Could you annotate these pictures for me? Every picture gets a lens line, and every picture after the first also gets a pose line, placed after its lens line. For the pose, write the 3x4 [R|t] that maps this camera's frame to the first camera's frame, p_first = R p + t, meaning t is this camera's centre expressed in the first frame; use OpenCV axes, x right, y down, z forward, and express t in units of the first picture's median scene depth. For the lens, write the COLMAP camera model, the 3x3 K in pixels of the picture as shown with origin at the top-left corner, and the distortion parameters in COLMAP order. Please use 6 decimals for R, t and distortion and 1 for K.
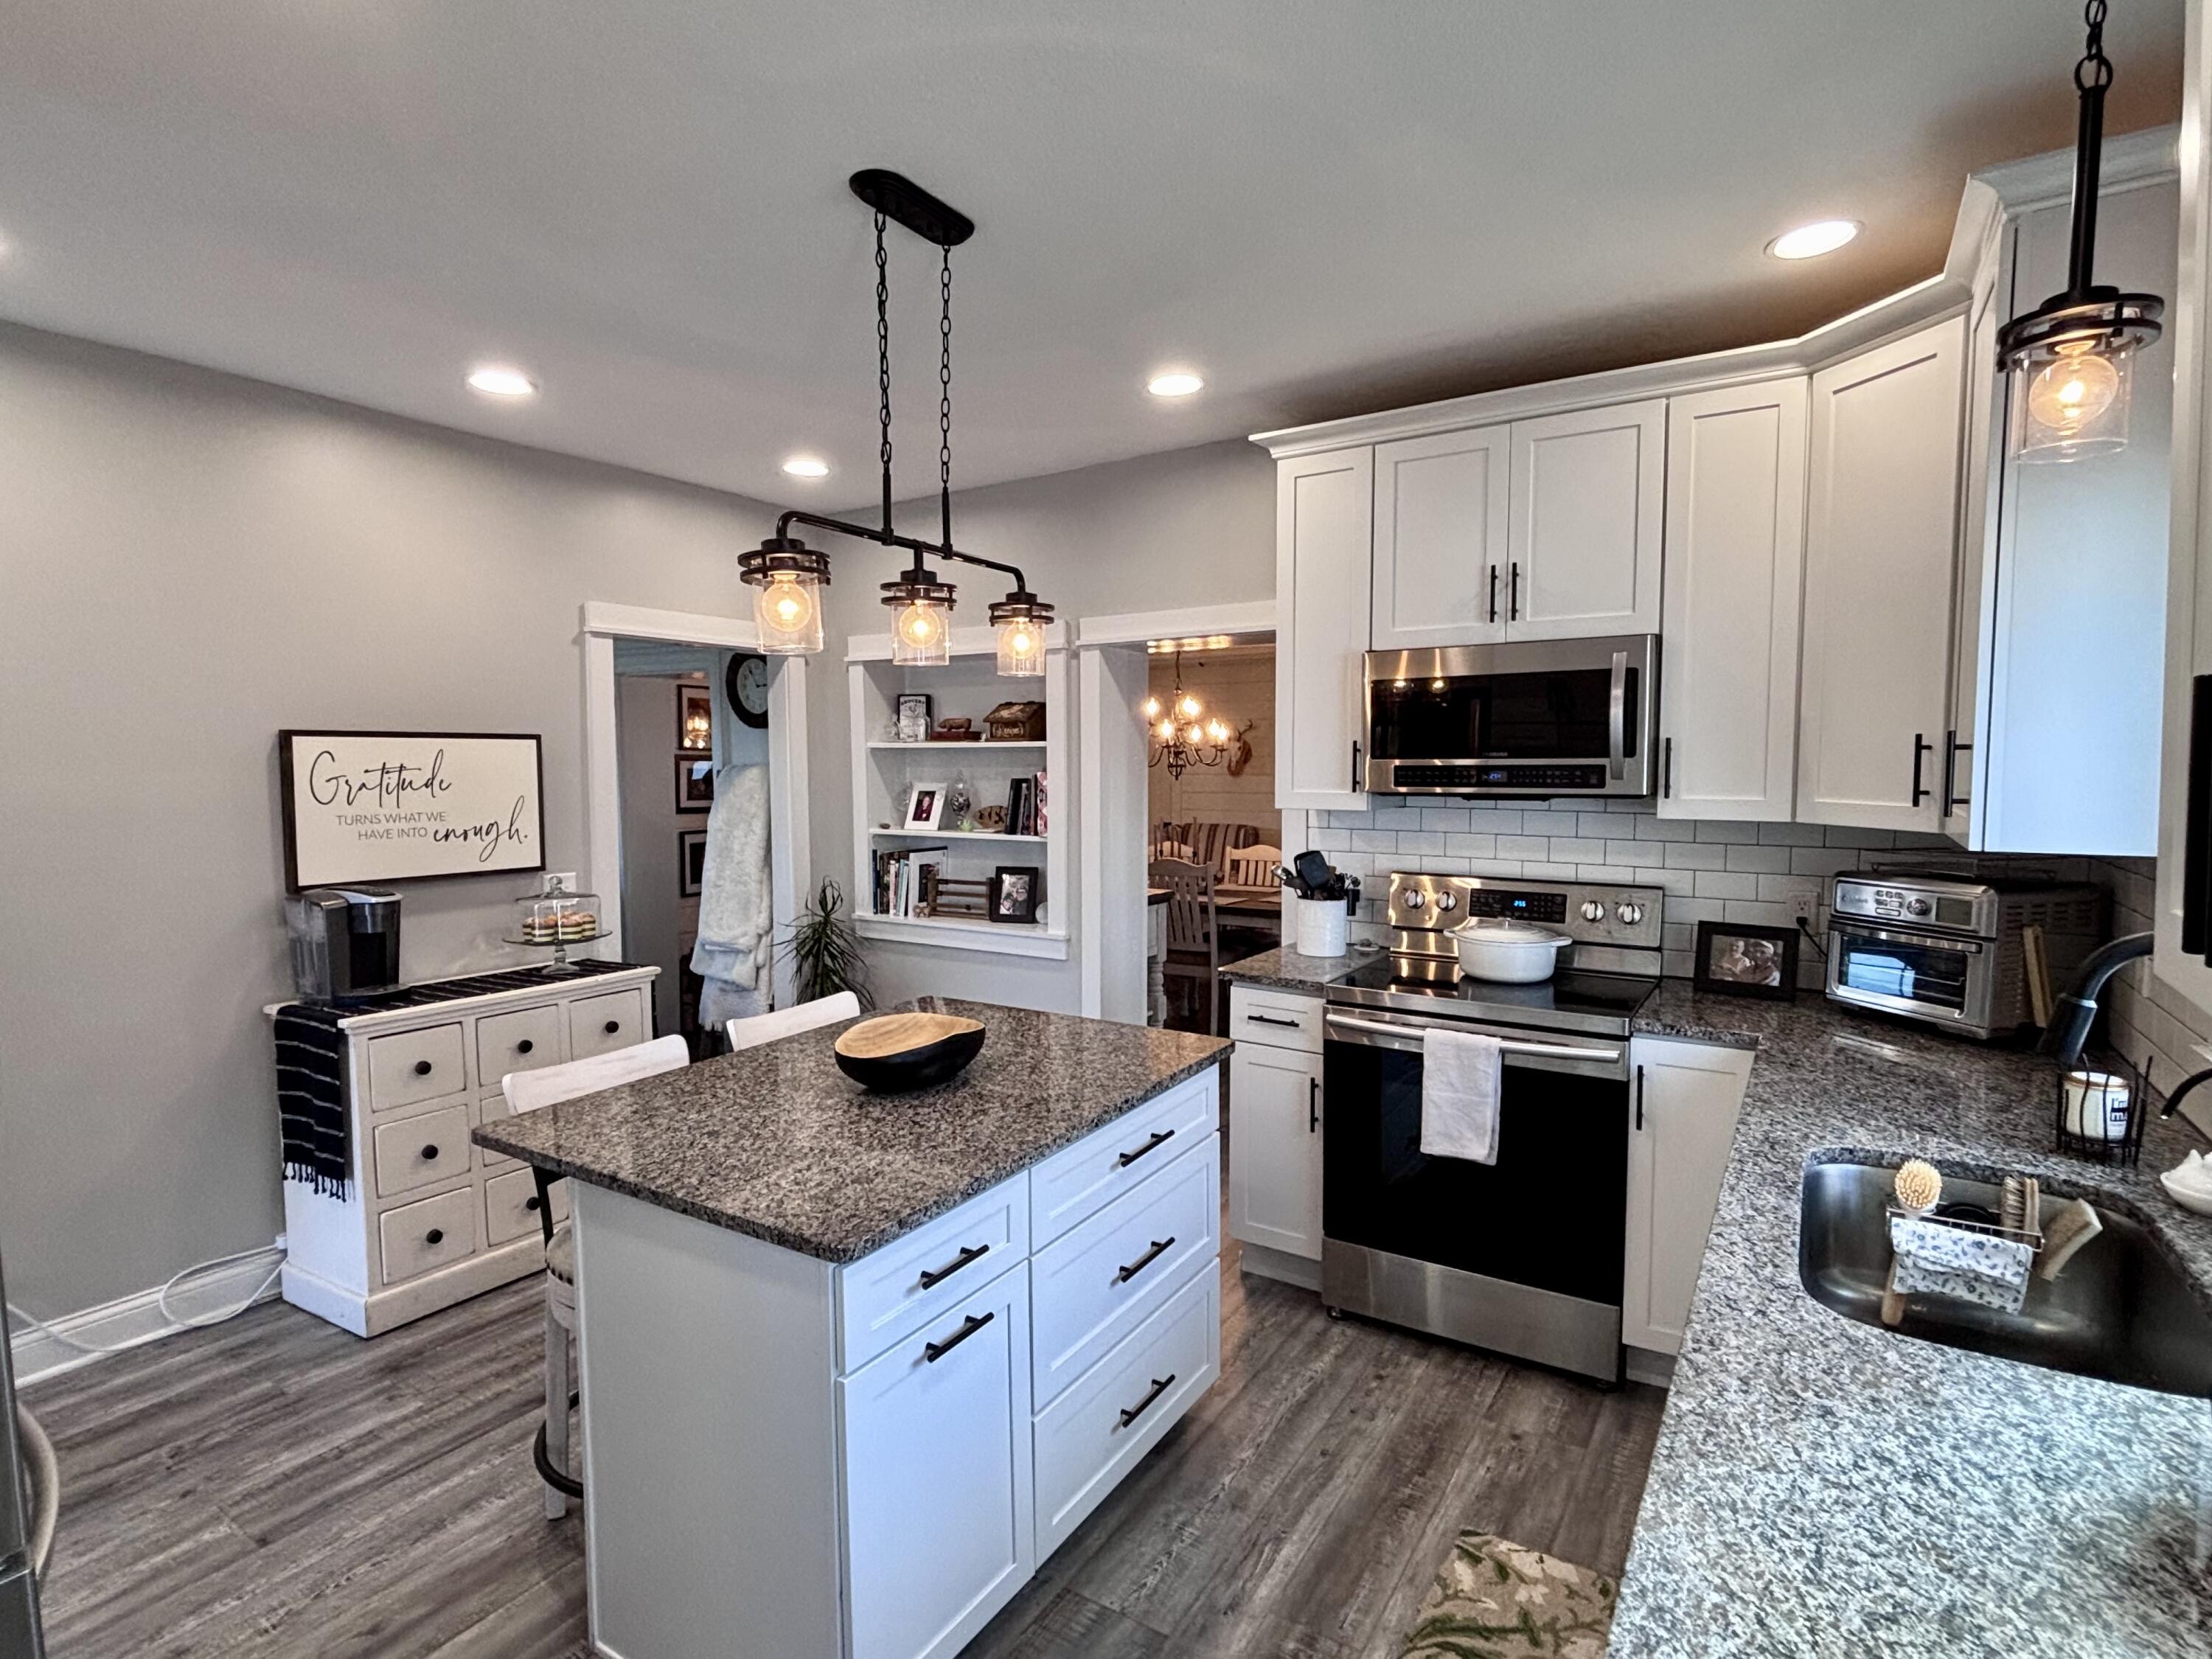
lens RADIAL K [[1111.7, 0, 1094.5], [0, 1111.7, 838.9], [0, 0, 1]] dist [-0.002829, -0.001281]
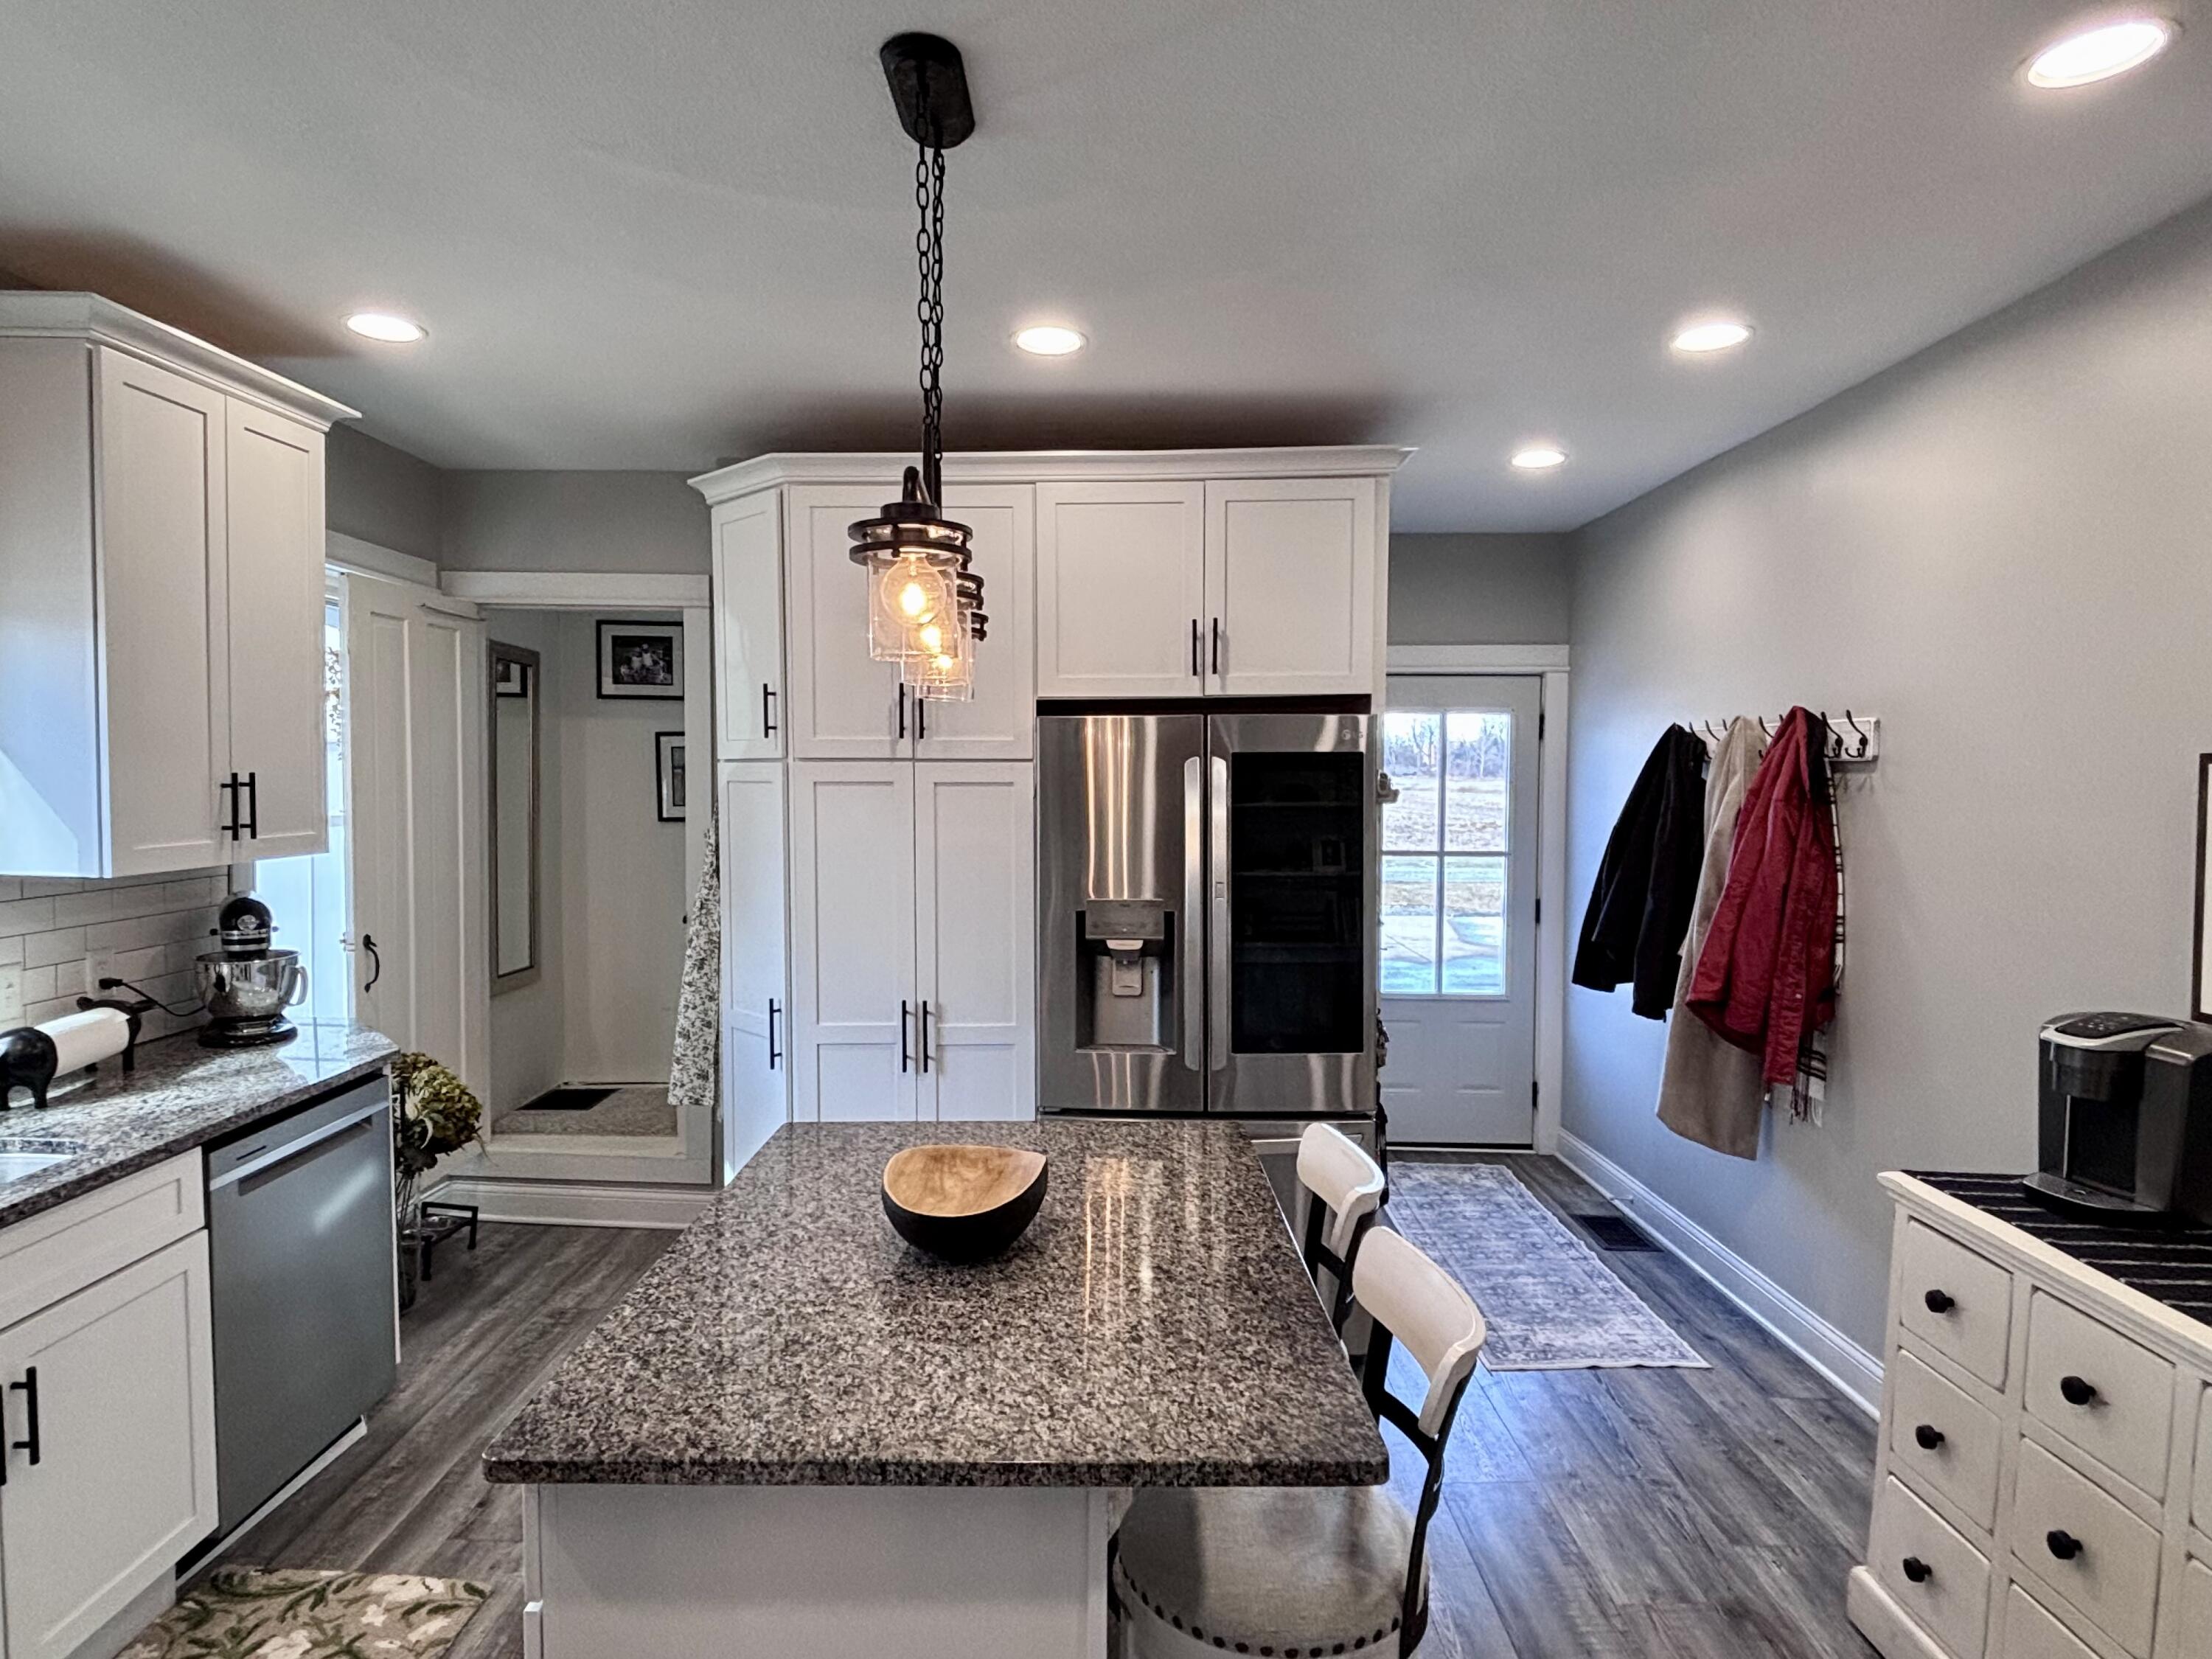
lens RADIAL K [[1213.9, 0, 1090.0], [0, 1213.9, 834.1], [0, 0, 1]] dist [0.037004, -0.047783]
pose [[-0.842785, 0.027630, -0.537540, 0.134611], [-0.037849, 0.993167, 0.110392, -0.096985], [0.536918, 0.113382, -0.835981, 1.154078]]
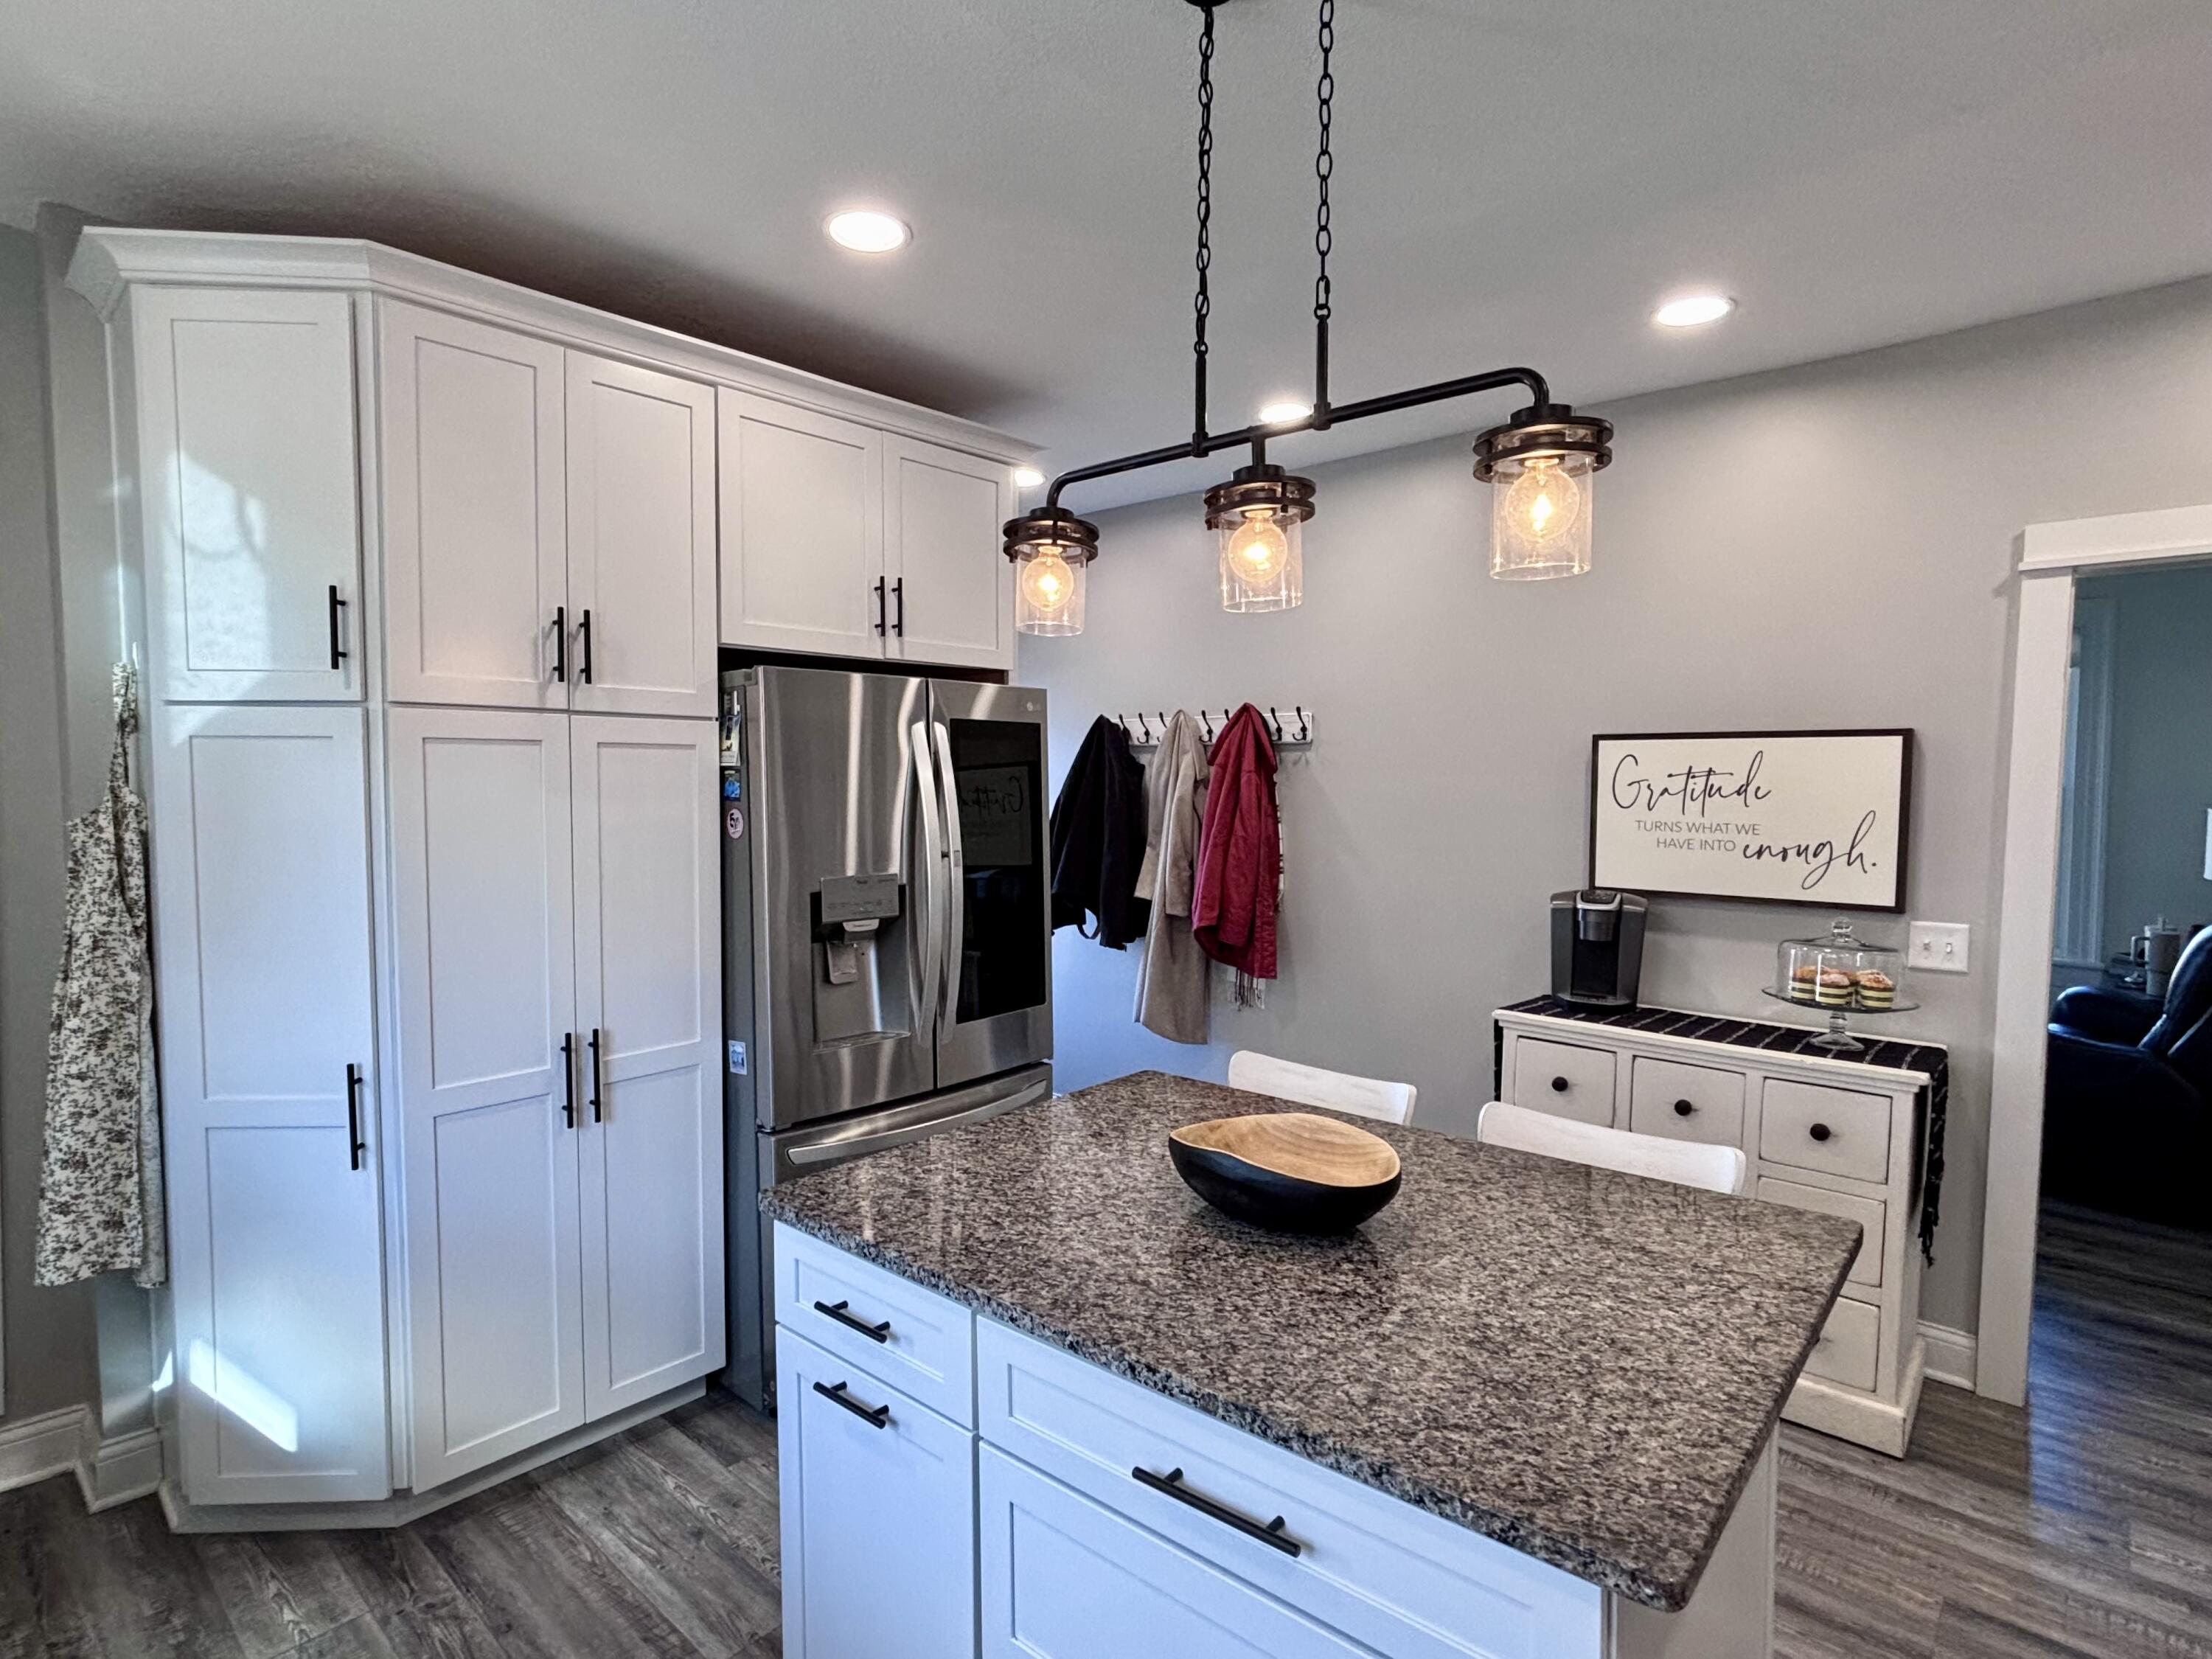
lens RADIAL K [[1111.7, 0, 1094.5], [0, 1111.7, 838.9], [0, 0, 1]] dist [-0.002829, -0.001281]
pose [[-0.155274, 0.055561, -0.986308, 0.352878], [-0.075076, 0.994866, 0.067863, -0.034592], [0.985014, 0.084586, -0.150305, 0.661047]]
